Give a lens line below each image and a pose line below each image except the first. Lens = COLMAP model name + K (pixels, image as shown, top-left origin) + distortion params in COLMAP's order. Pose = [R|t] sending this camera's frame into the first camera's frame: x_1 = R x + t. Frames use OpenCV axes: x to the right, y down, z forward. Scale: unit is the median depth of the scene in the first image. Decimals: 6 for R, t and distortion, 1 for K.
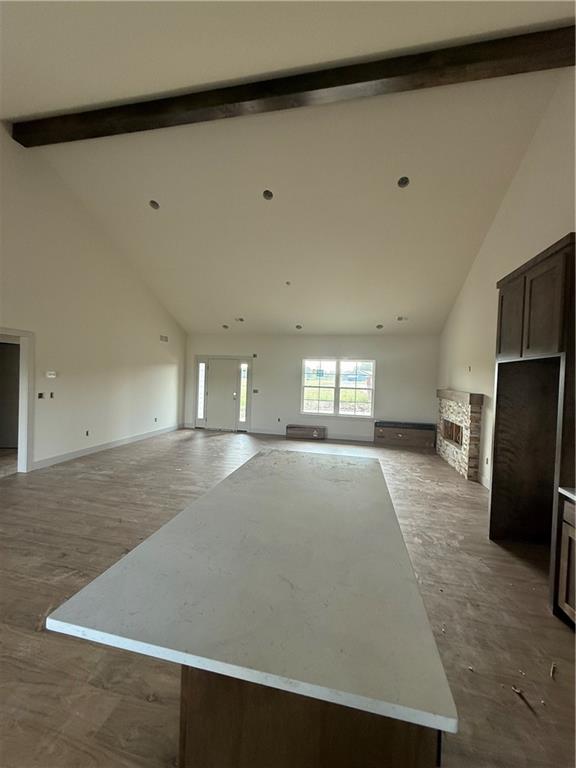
lens RADIAL K [[306.6, 0, 285.3], [0, 306.6, 383.9], [0, 0, 1]] dist [-0.001097, 0.000519]
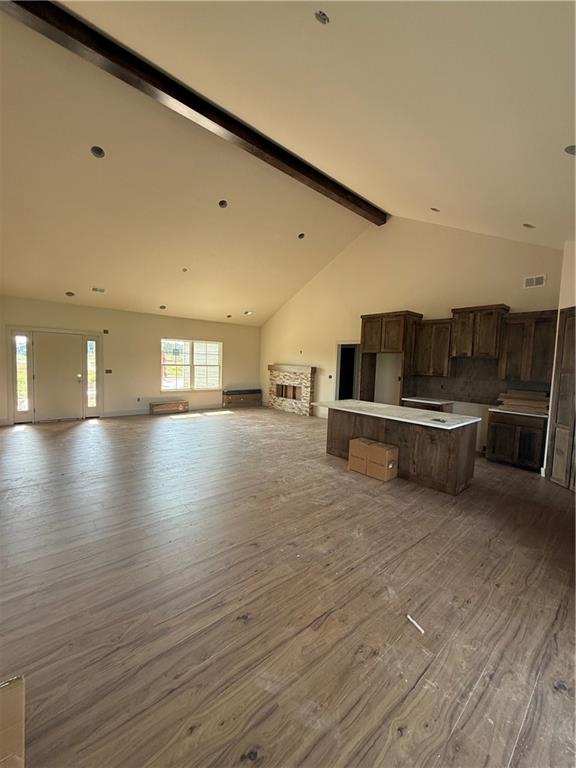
lens RADIAL K [[306.6, 0, 283.5], [0, 306.6, 383.5], [0, 0, 1]] dist [-0.001097, 0.000519]
pose [[0.604026, -0.072418, 0.793668, -0.545618], [0.007509, 0.996336, 0.085196, -0.014640], [-0.796929, -0.045501, 0.602356, 0.037732]]
